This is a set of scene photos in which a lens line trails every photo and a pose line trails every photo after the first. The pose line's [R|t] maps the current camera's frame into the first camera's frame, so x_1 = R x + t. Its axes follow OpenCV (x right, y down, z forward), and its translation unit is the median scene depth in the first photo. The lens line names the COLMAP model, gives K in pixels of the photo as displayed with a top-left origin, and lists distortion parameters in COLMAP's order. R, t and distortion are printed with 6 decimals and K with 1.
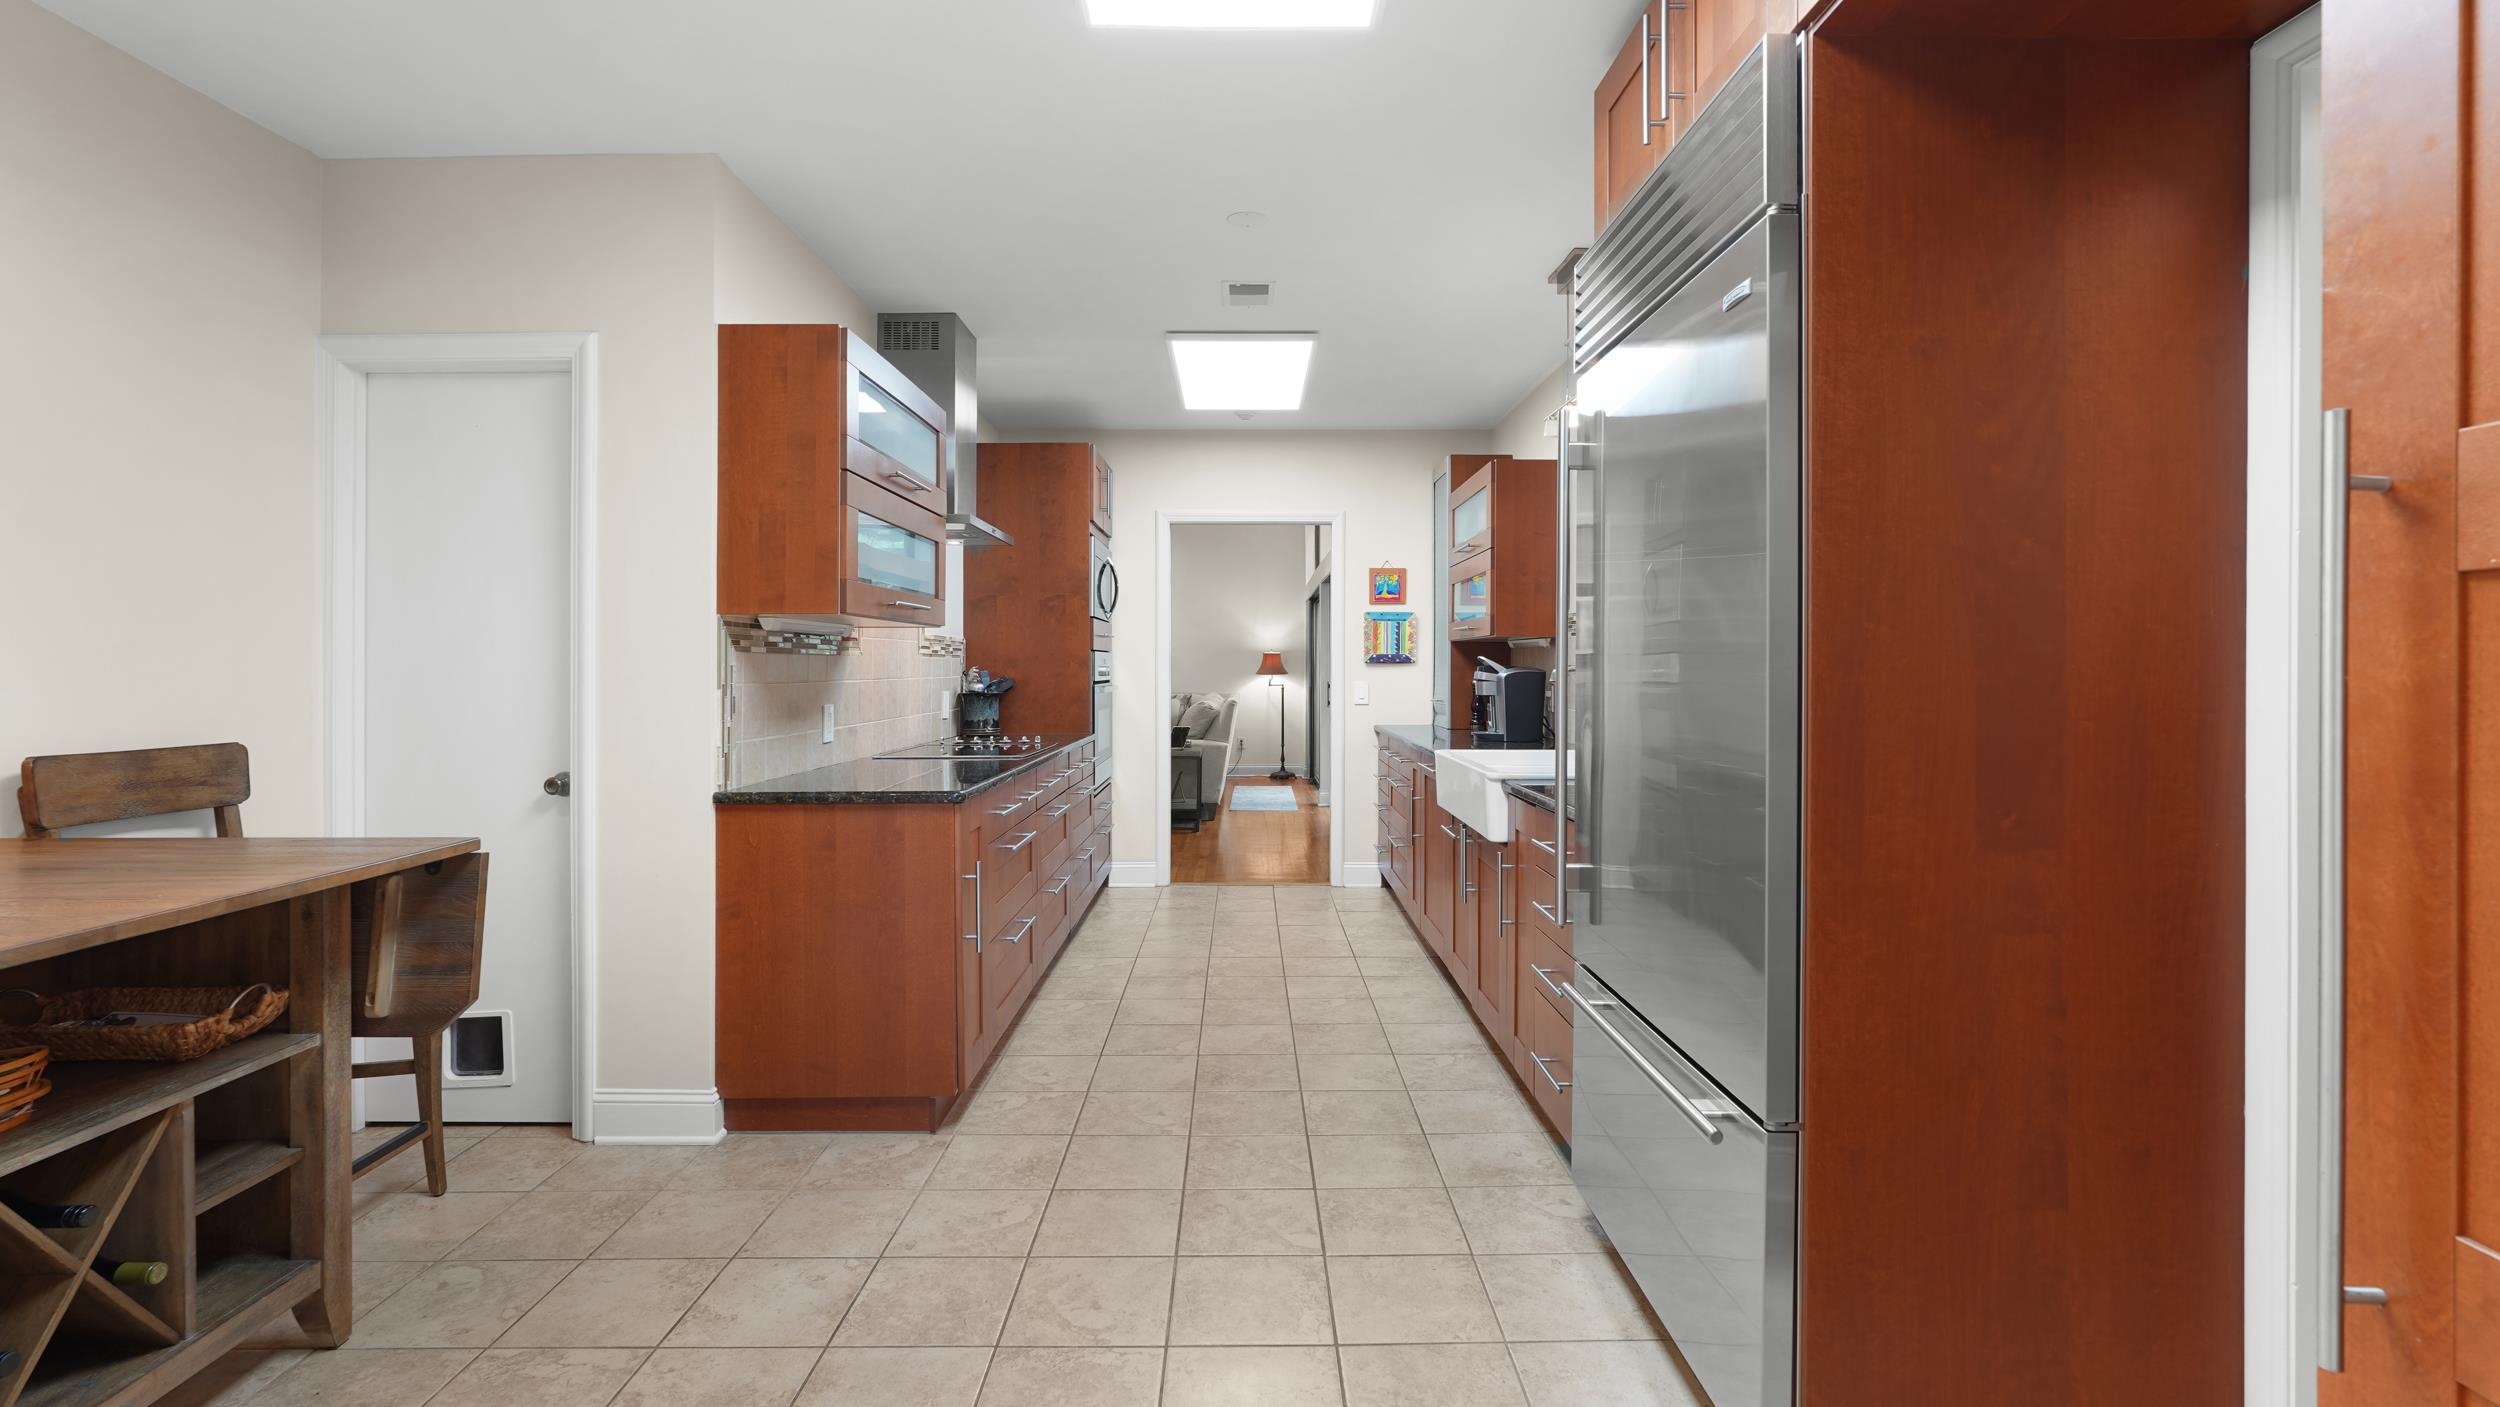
lens RADIAL K [[1142.9, 0, 1244.1], [0, 1142.9, 682.0], [0, 0, 1]] dist [-0.010558, 0.000266]
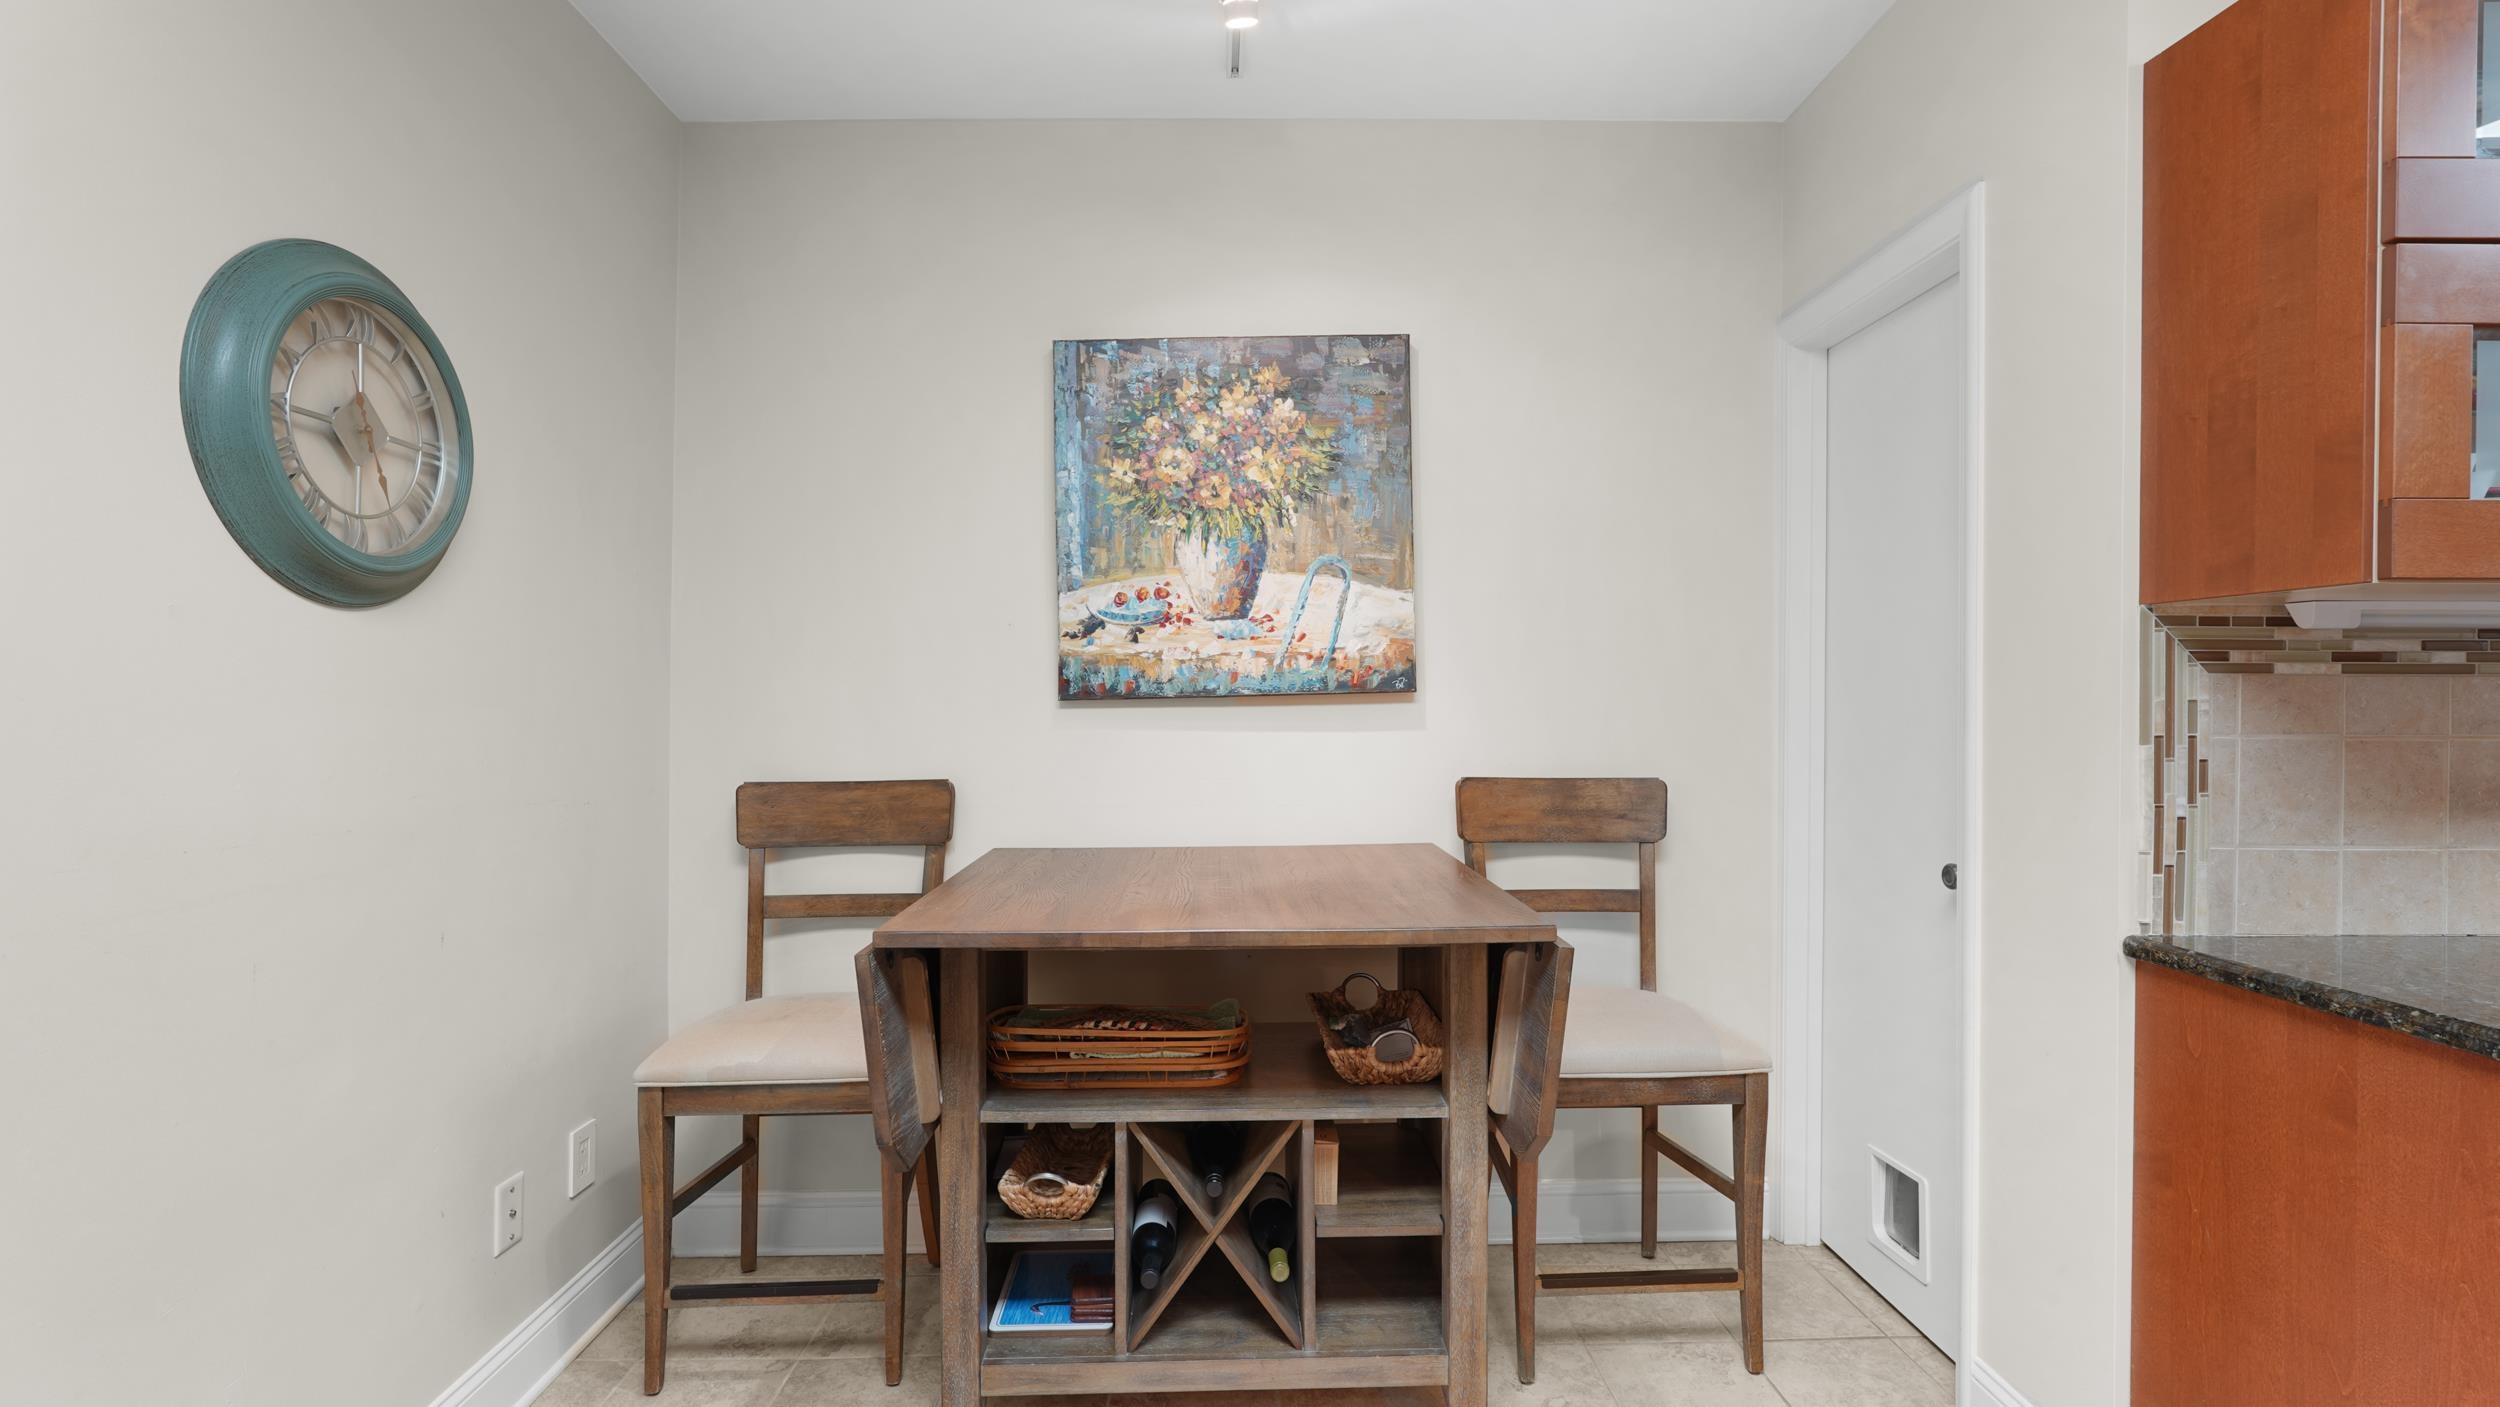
lens RADIAL K [[1142.9, 0, 1242.9], [0, 1142.9, 695.9], [0, 0, 1]] dist [-0.010558, 0.000266]
pose [[0.015648, 0.001056, -0.999877, 0.075745], [-0.013682, 0.999906, 0.000842, -0.012942], [0.999784, 0.013667, 0.015661, 0.659708]]
